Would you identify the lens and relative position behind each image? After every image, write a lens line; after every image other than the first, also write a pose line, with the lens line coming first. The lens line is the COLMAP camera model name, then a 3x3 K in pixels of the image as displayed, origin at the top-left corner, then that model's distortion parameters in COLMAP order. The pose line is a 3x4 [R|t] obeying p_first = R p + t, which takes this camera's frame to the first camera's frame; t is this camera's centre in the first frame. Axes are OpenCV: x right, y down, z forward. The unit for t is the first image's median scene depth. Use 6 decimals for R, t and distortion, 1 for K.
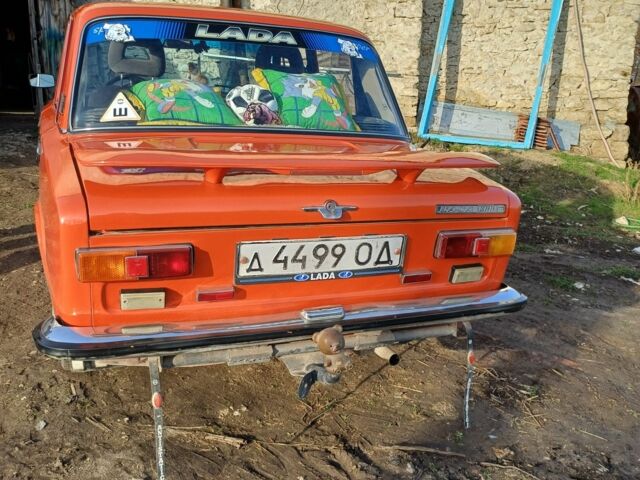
lens RADIAL K [[672.9, 0, 320.0], [0, 672.9, 240.0], [0, 0, 1]] dist [0.101575, -0.147554]
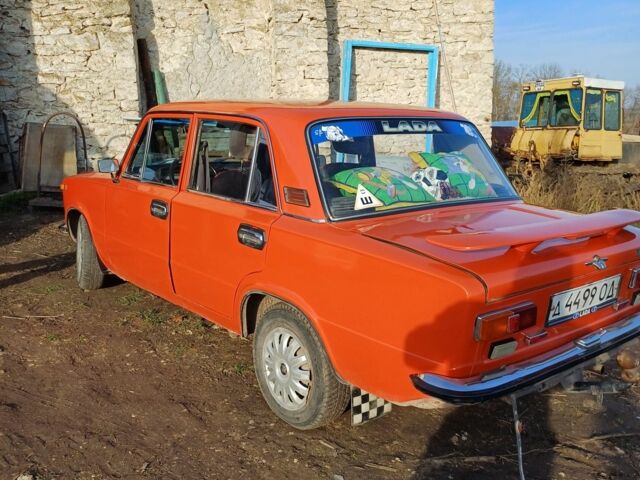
lens RADIAL K [[672.9, 0, 320.0], [0, 672.9, 240.0], [0, 0, 1]] dist [0.101575, -0.147554]
pose [[0.941747, -0.103983, 0.319844, -0.724960], [0.120452, 0.992200, -0.032087, -0.086809], [-0.314013, 0.068743, 0.946927, -0.091923]]
